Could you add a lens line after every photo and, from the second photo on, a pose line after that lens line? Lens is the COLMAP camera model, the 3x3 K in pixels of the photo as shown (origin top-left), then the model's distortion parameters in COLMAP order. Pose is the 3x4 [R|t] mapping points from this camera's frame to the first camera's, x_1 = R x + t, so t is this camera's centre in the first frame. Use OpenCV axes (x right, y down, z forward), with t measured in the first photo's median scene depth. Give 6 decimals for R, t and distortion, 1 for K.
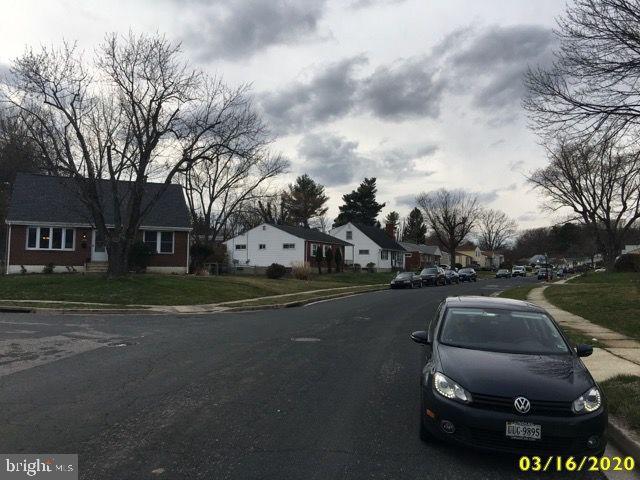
lens RADIAL K [[542.0, 0, 320.3], [0, 542.0, 238.6], [0, 0, 1]] dist [0.030956, -0.016294]
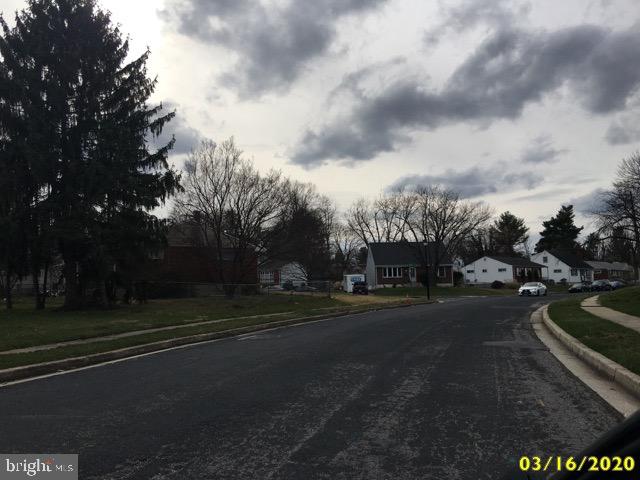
lens RADIAL K [[542.0, 0, 317.1], [0, 542.0, 234.3], [0, 0, 1]] dist [0.030956, -0.016294]
pose [[0.932174, -0.069672, -0.355244, 0.008282], [0.051507, 0.996847, -0.060350, -0.016842], [0.358329, 0.037960, 0.932823, -0.539250]]
